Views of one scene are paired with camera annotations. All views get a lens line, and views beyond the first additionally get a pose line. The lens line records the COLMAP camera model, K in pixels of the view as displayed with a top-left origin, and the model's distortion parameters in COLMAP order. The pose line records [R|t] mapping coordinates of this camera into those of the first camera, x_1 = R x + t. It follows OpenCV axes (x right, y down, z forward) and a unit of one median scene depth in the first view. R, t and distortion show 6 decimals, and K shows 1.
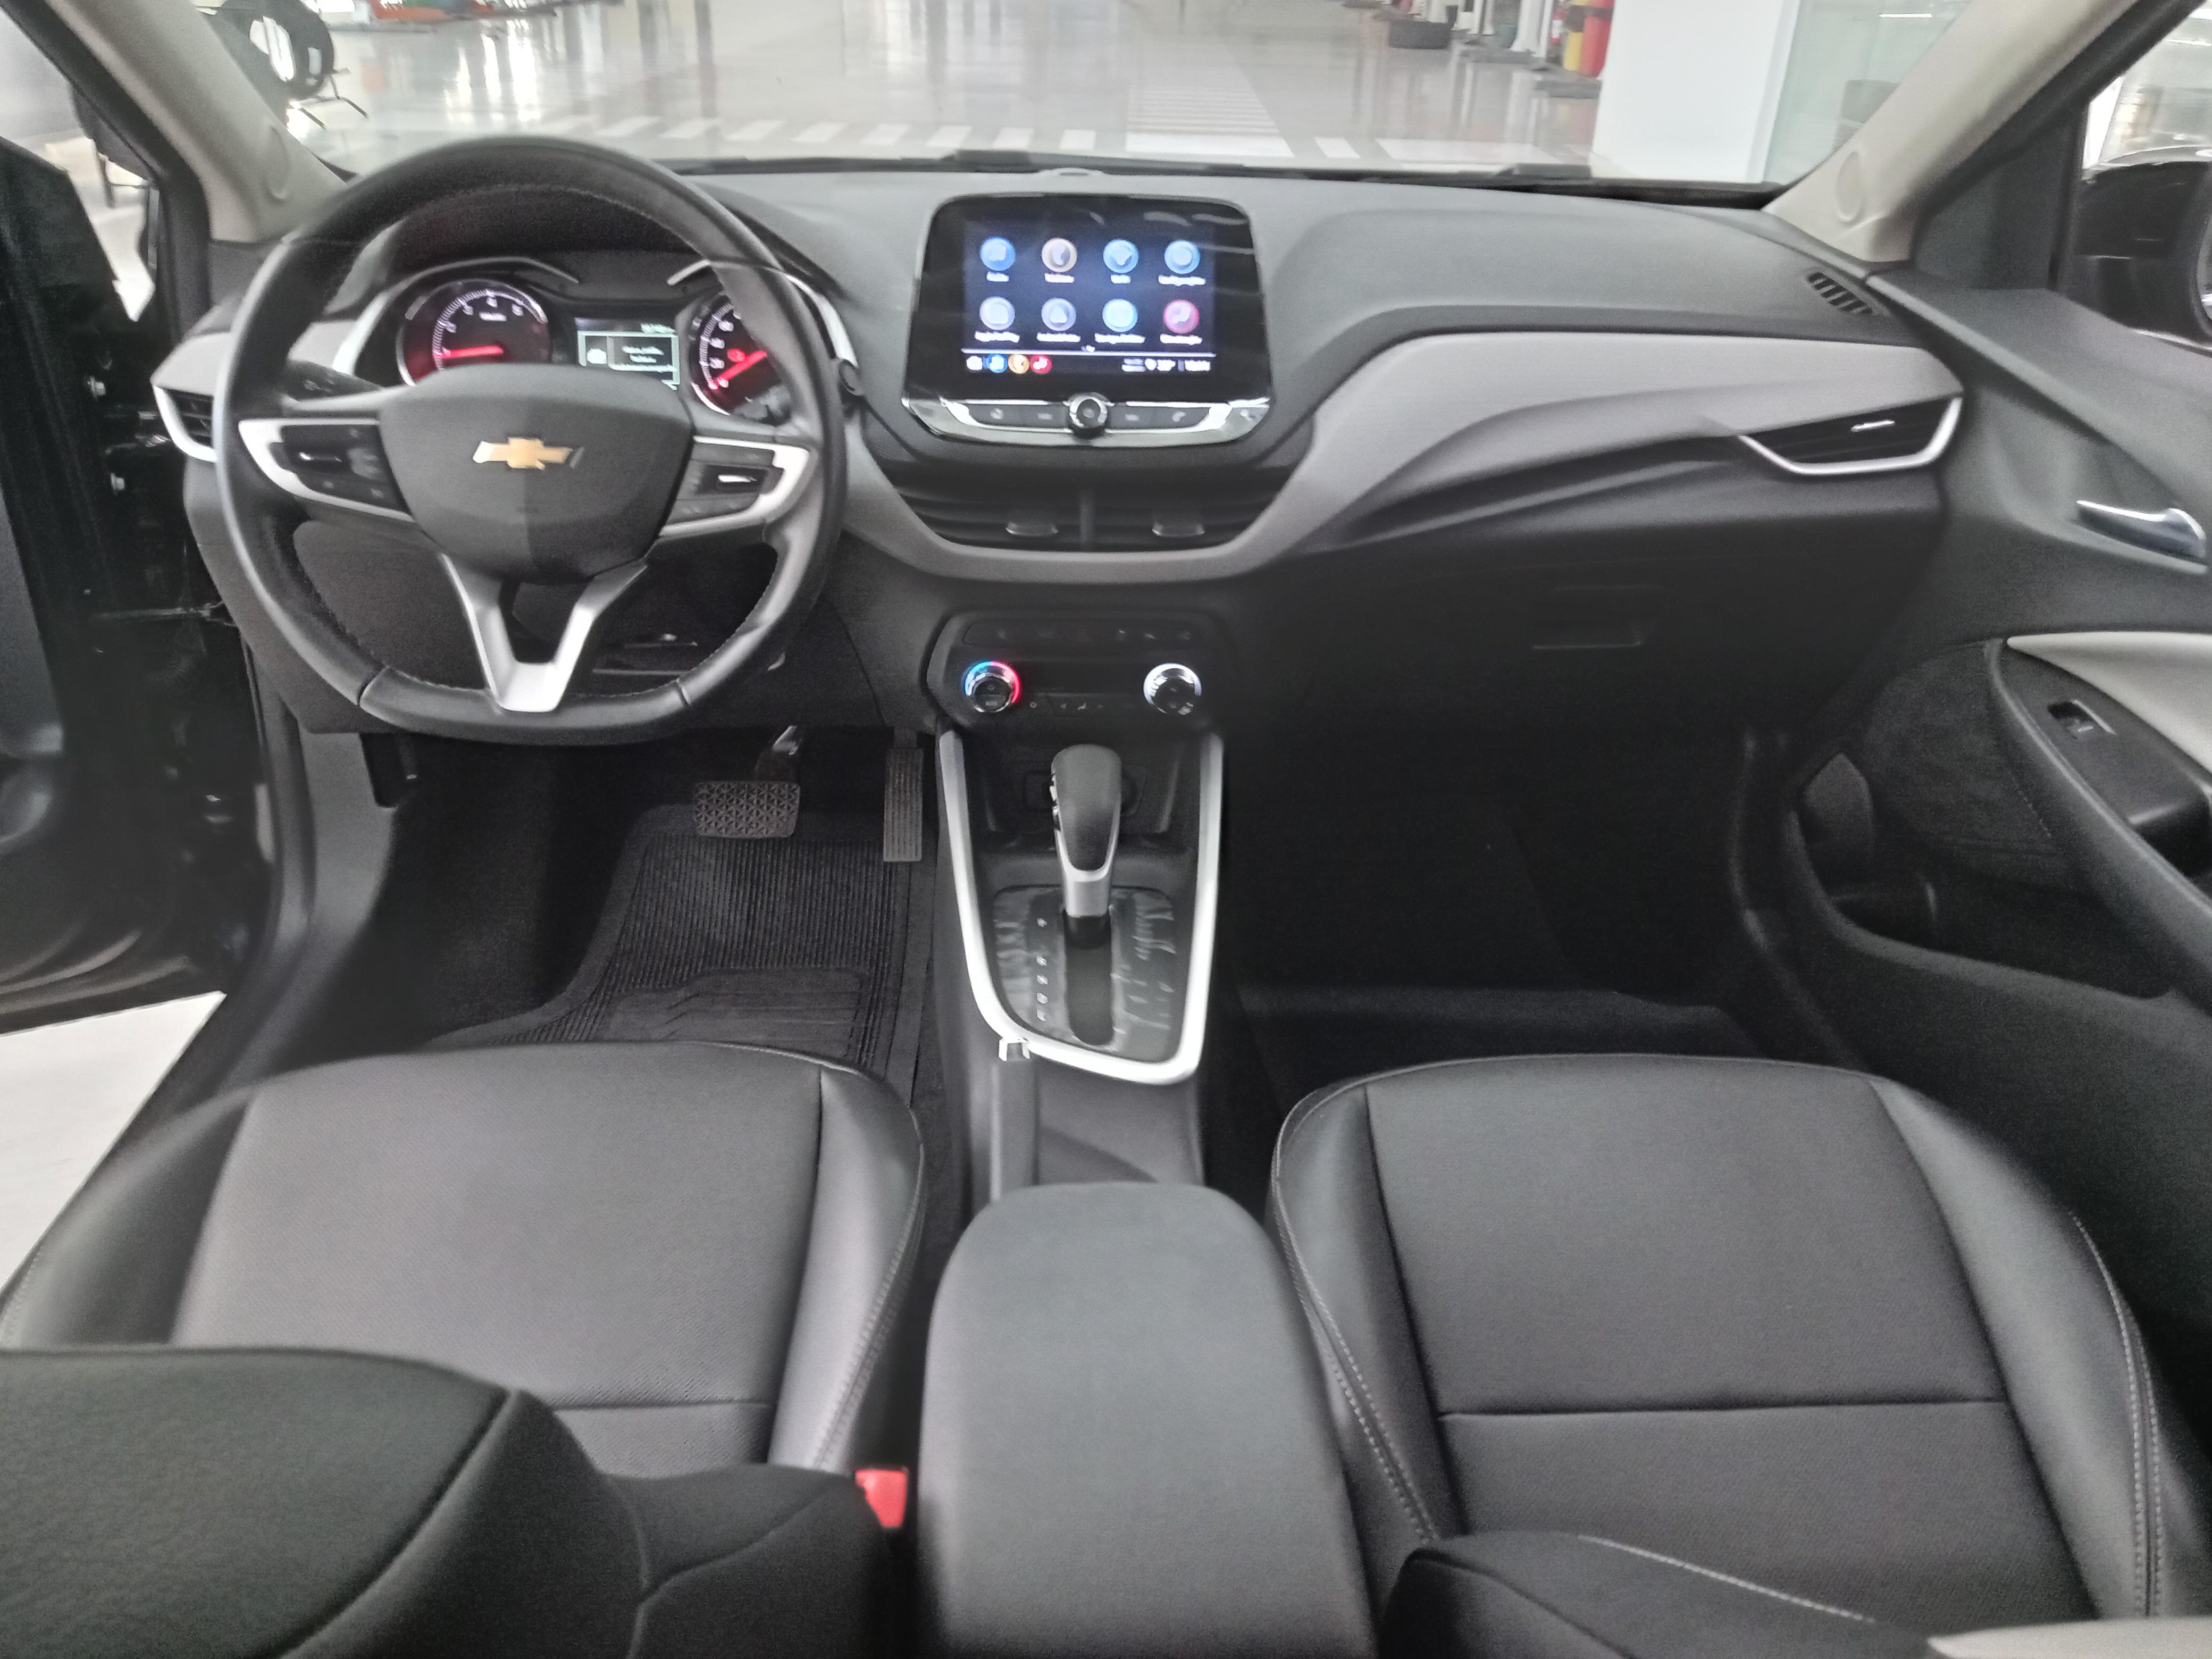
lens RADIAL K [[1638.6, 0, 1106.0], [0, 1638.6, 829.5], [0, 0, 1]] dist [-0.003825, -0.006351]
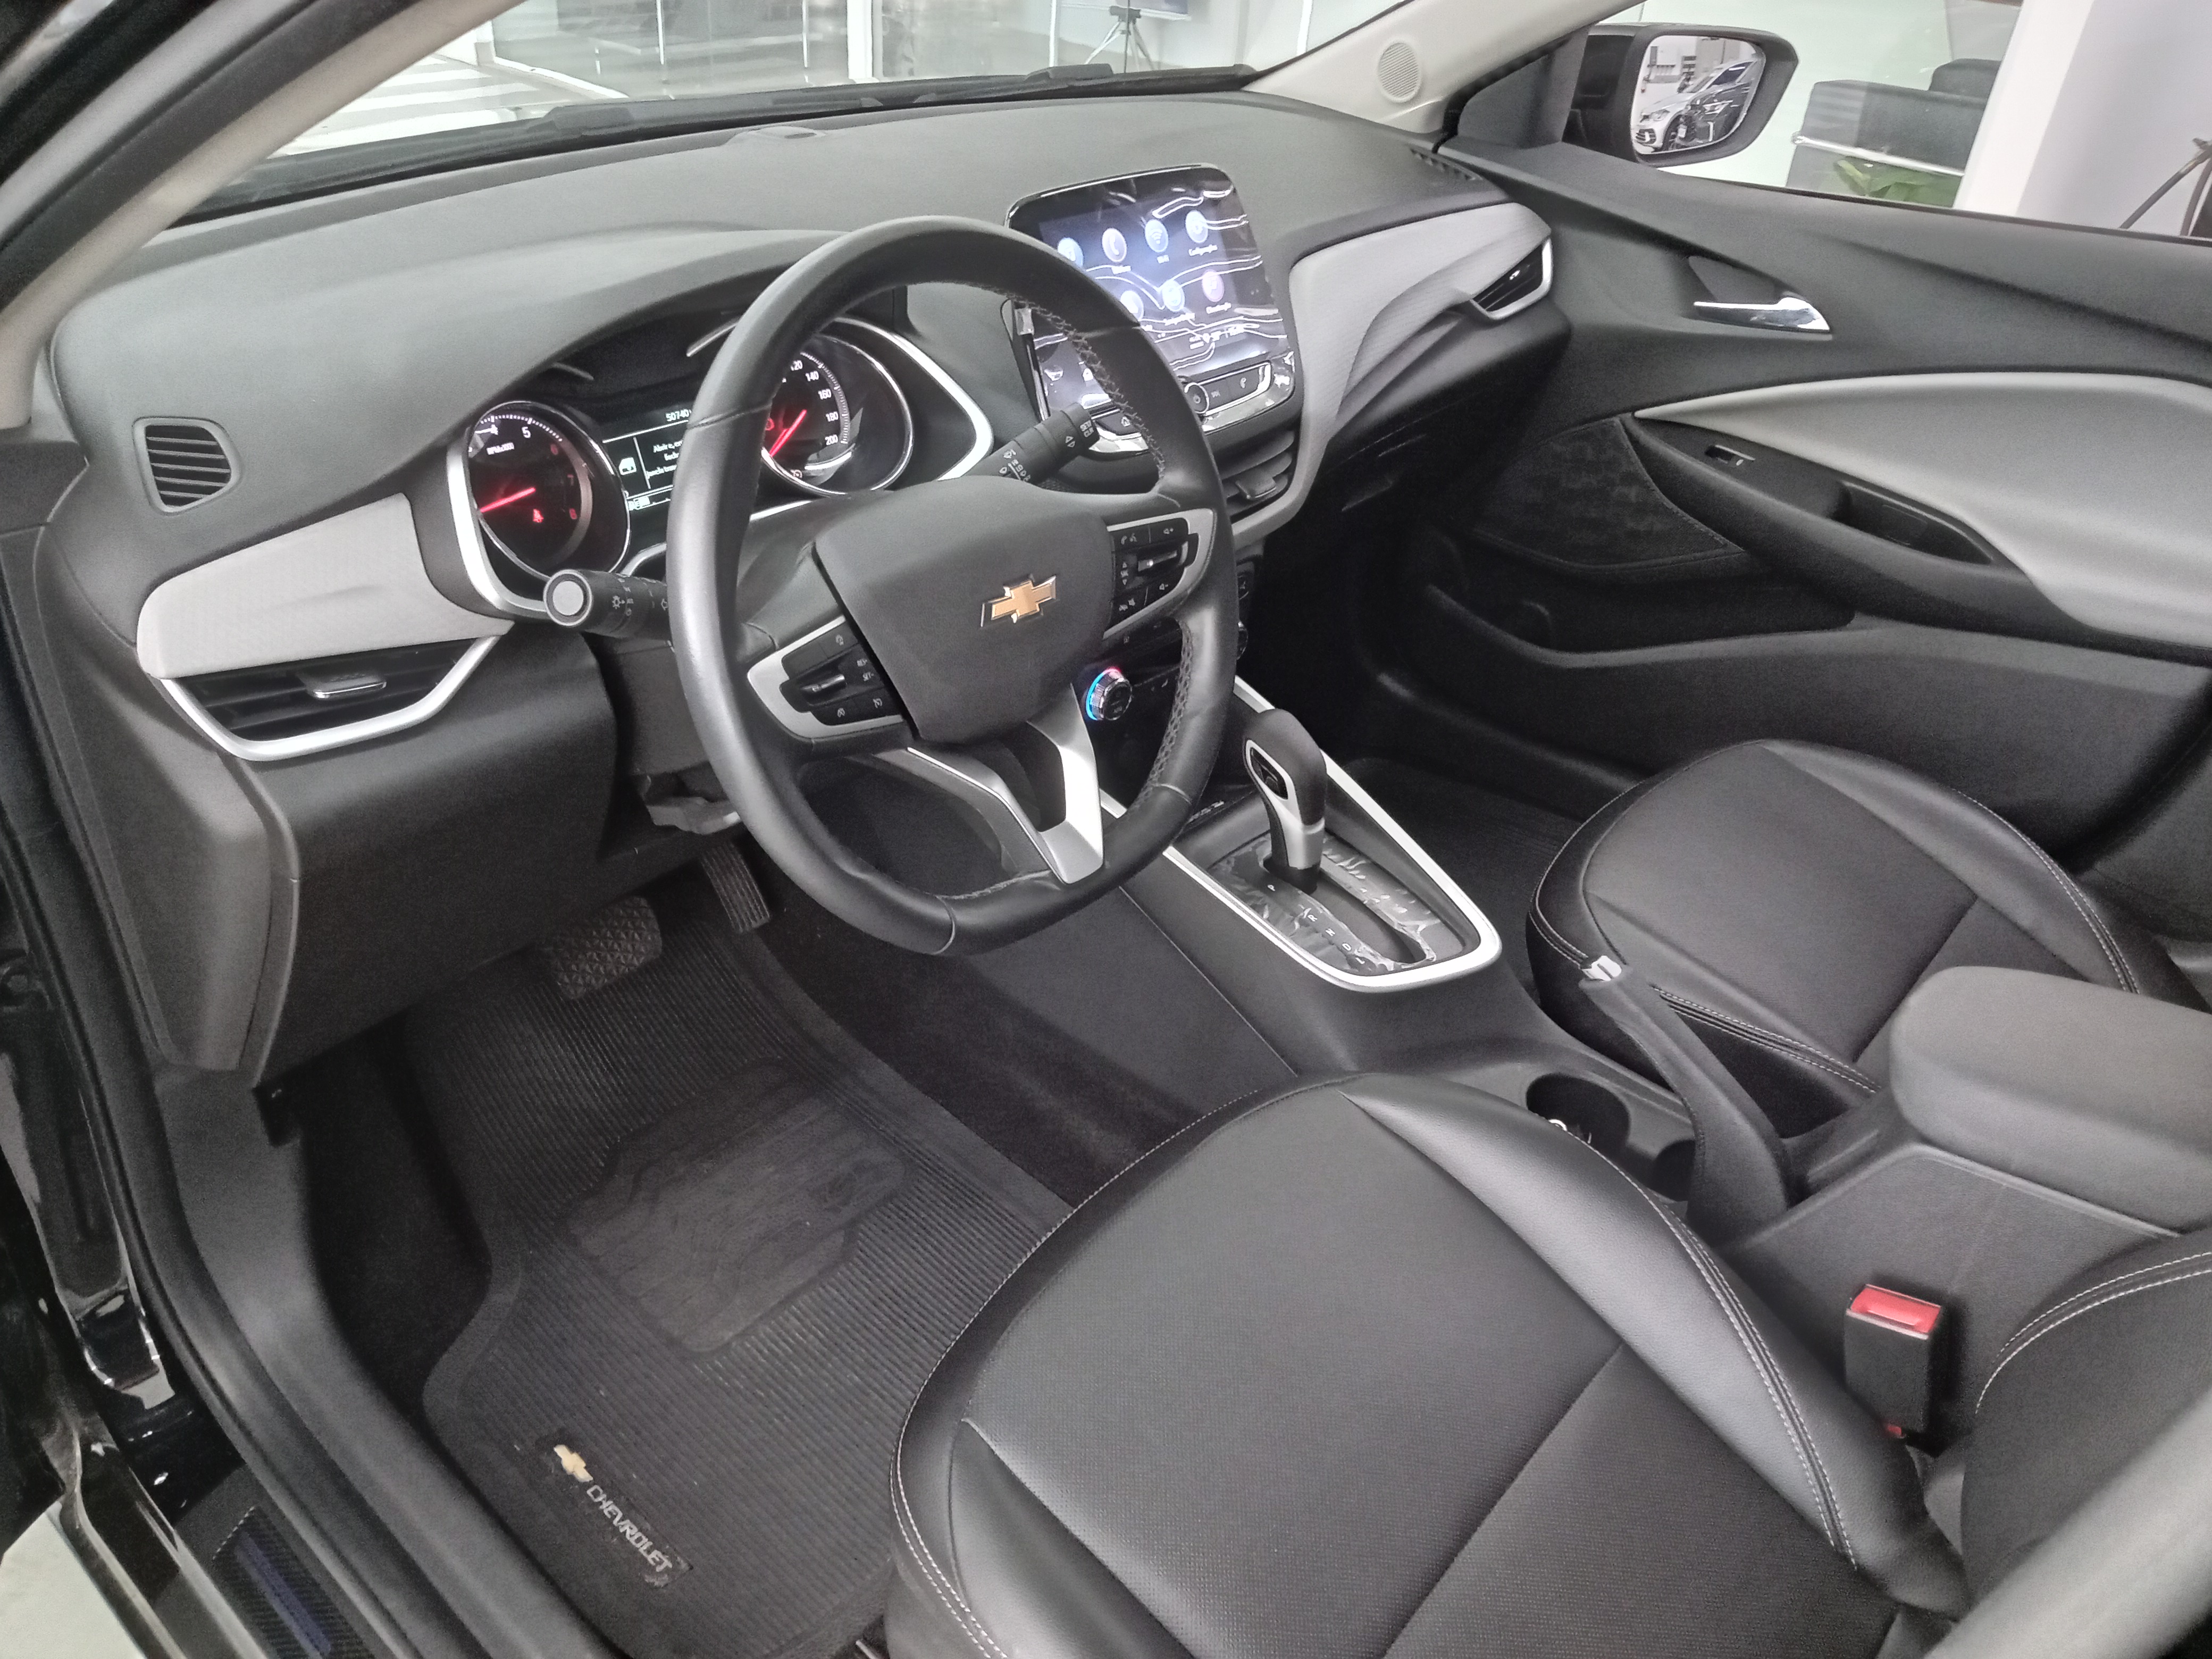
lens RADIAL K [[1638.6, 0, 1106.0], [0, 1638.6, 829.5], [0, 0, 1]] dist [-0.003825, -0.006351]
pose [[0.683122, -0.383605, 0.621443, -0.726813], [0.315717, 0.922434, 0.222348, -0.238467], [-0.658534, 0.044309, 0.751246, 0.284354]]
